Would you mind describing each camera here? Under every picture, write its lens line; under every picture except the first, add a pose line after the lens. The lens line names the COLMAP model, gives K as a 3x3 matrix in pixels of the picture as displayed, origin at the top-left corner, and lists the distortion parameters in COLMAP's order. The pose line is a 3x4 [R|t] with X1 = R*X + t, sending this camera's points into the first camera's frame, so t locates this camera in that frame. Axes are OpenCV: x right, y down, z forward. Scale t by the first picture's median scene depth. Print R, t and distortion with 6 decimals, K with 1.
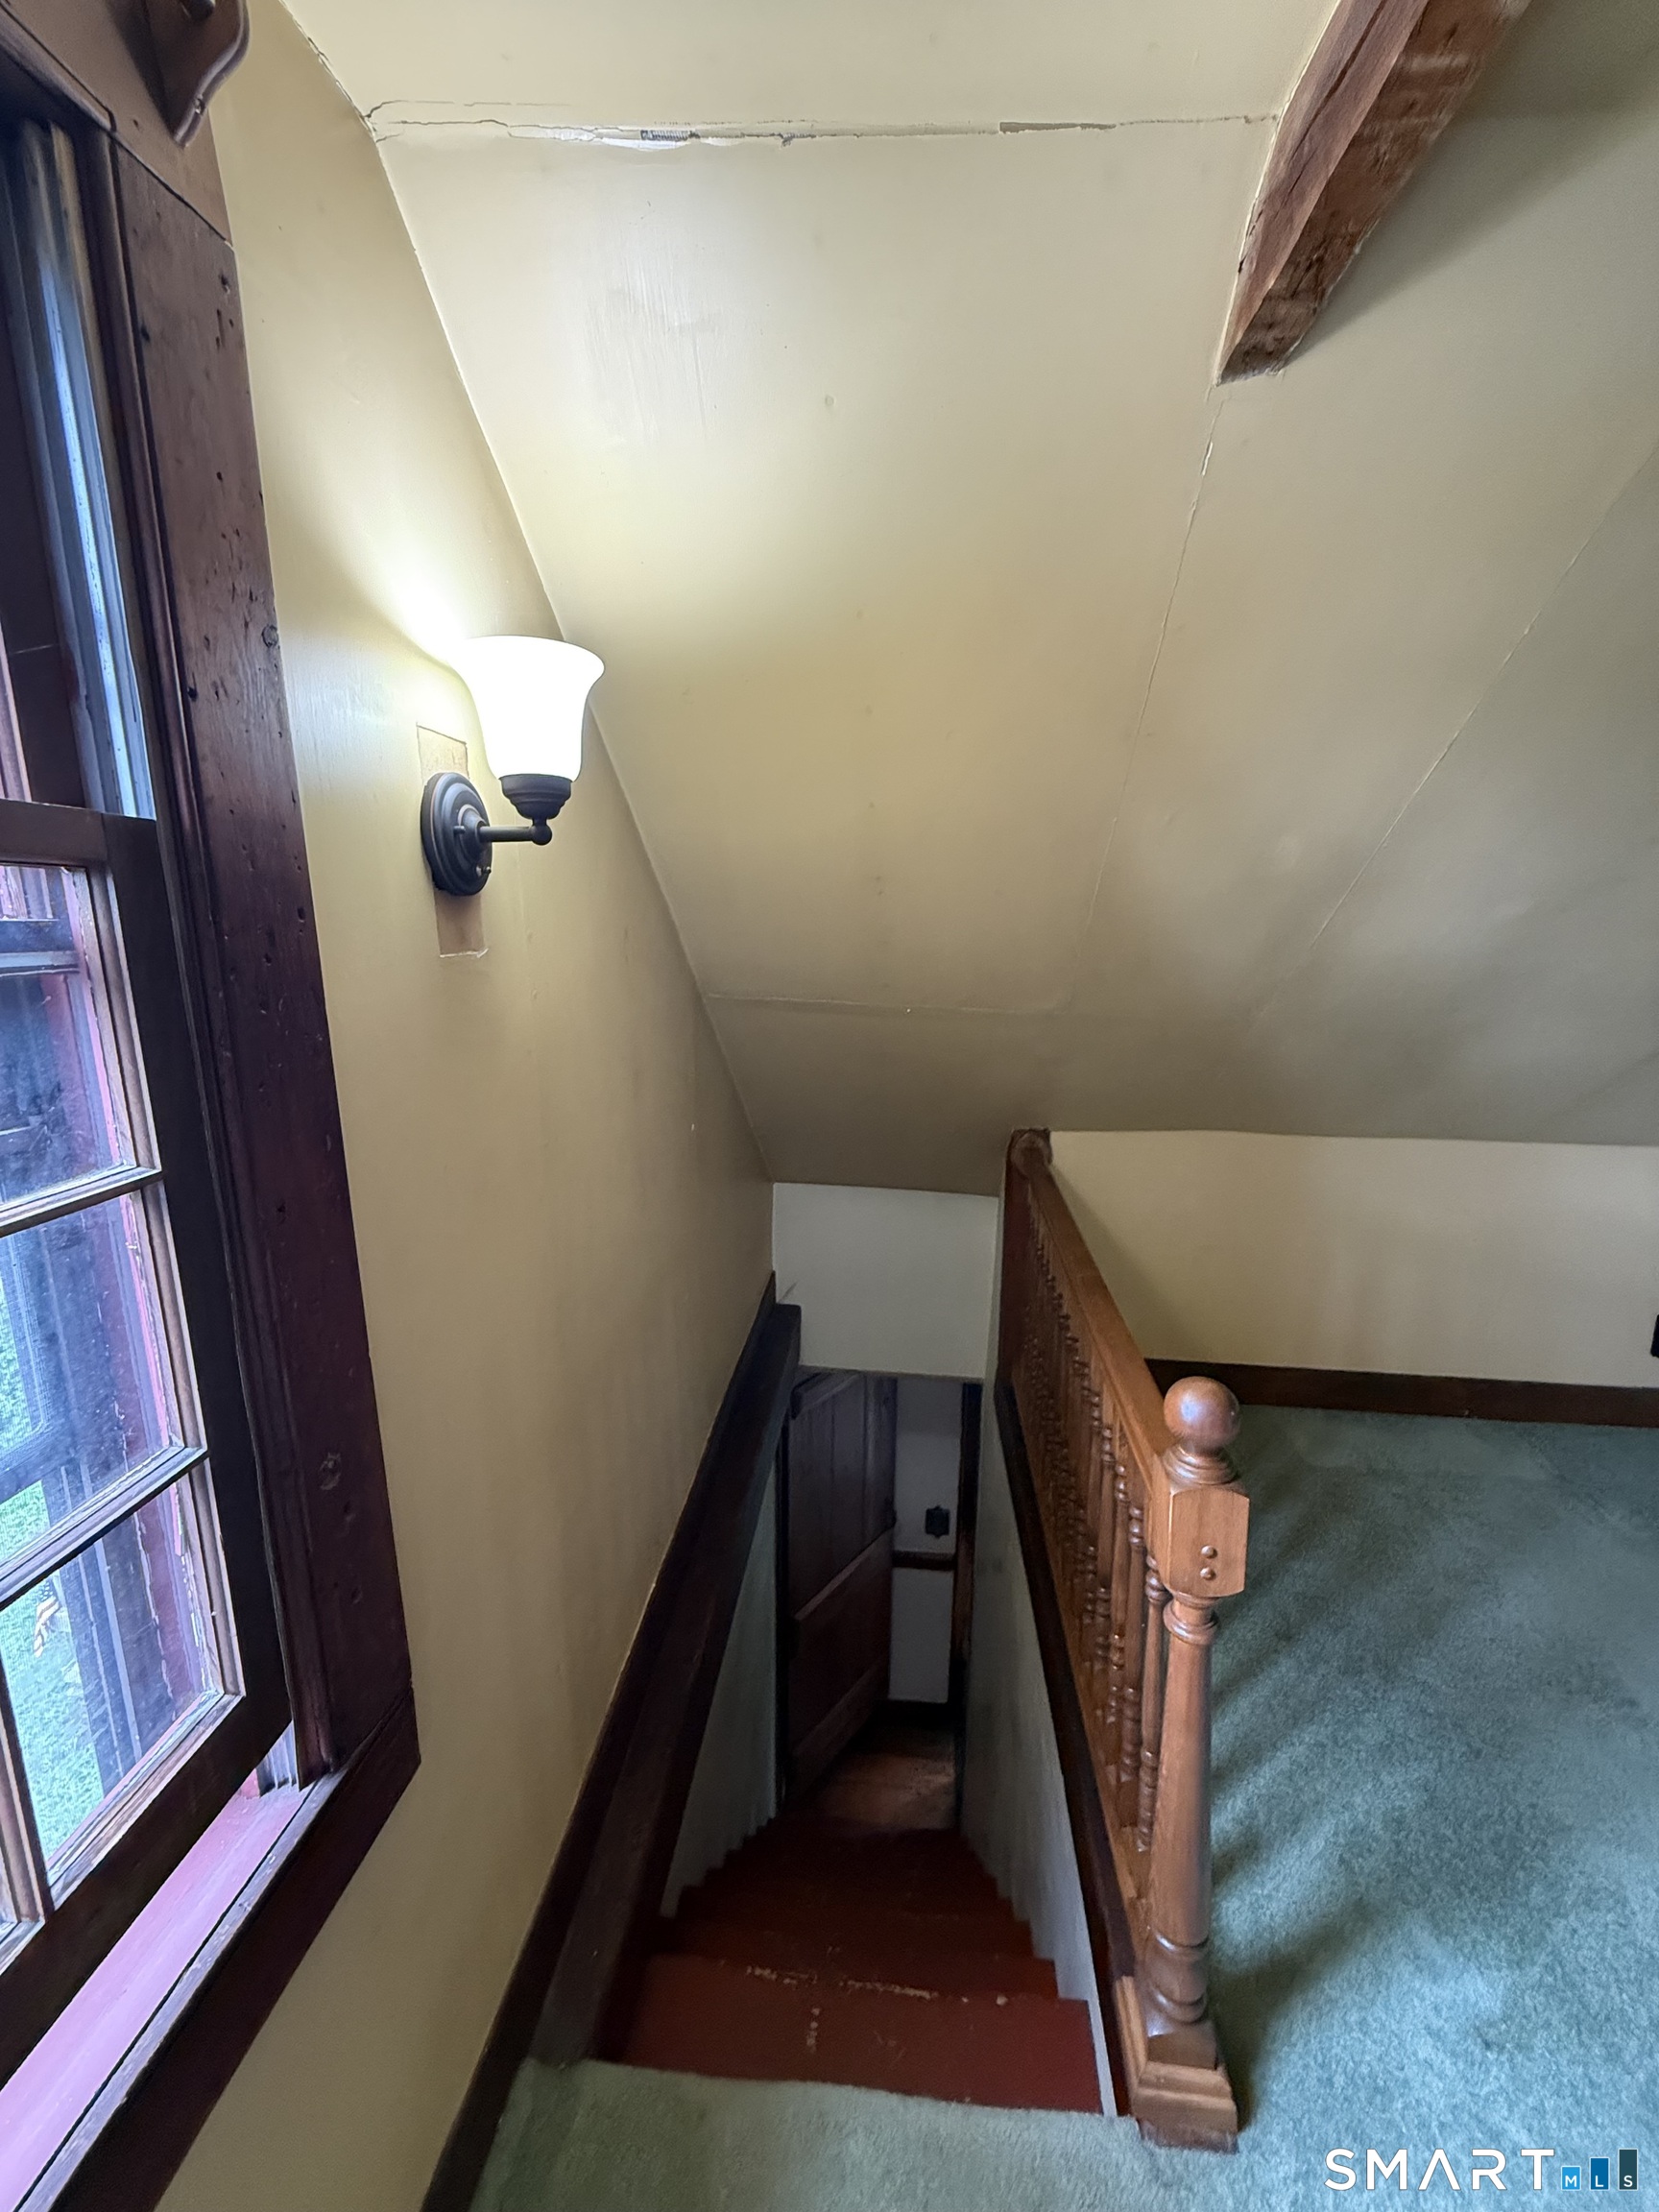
lens RADIAL K [[880.9, 0, 829.5], [0, 880.9, 1106.0], [0, 0, 1]] dist [-0.000319, 0.000275]
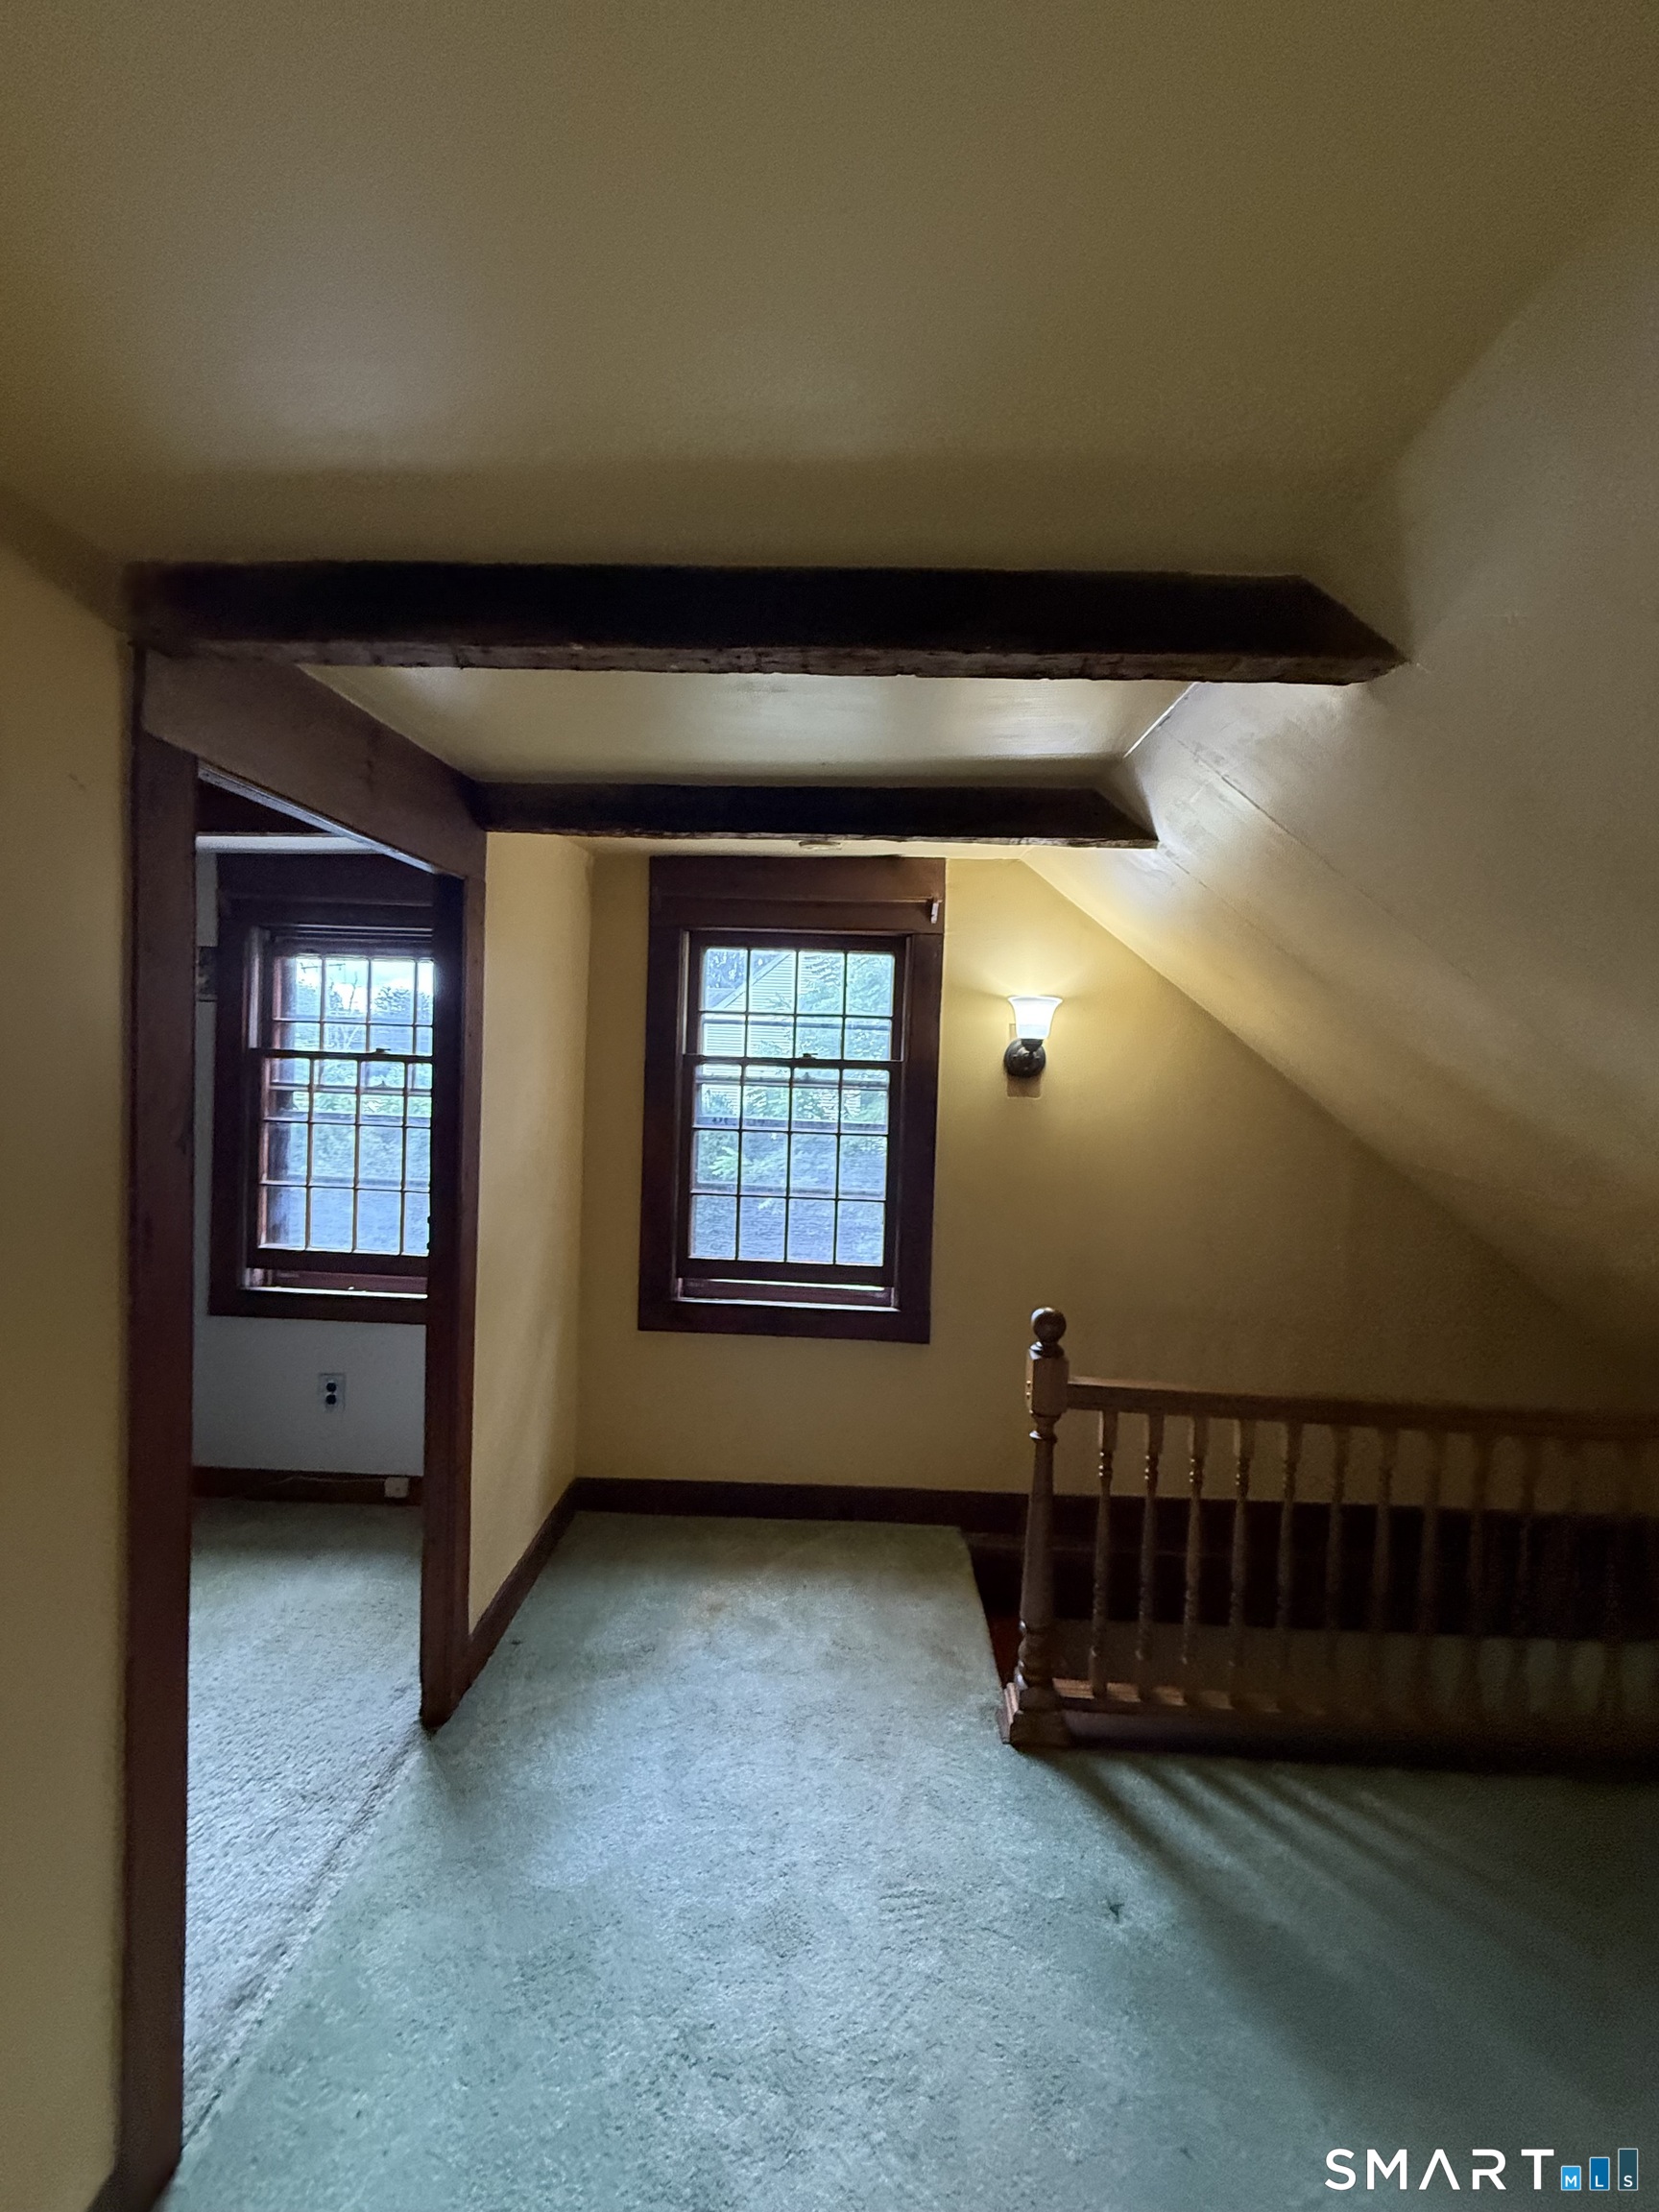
lens RADIAL K [[882.2, 0, 830.2], [0, 882.2, 1095.3], [0, 0, 1]] dist [-0.002984, -0.000101]
pose [[0.050486, 0.023614, -0.998446, 2.057264], [-0.242744, 0.970032, 0.010668, -0.053328], [0.968776, 0.241828, 0.054705, 0.210176]]
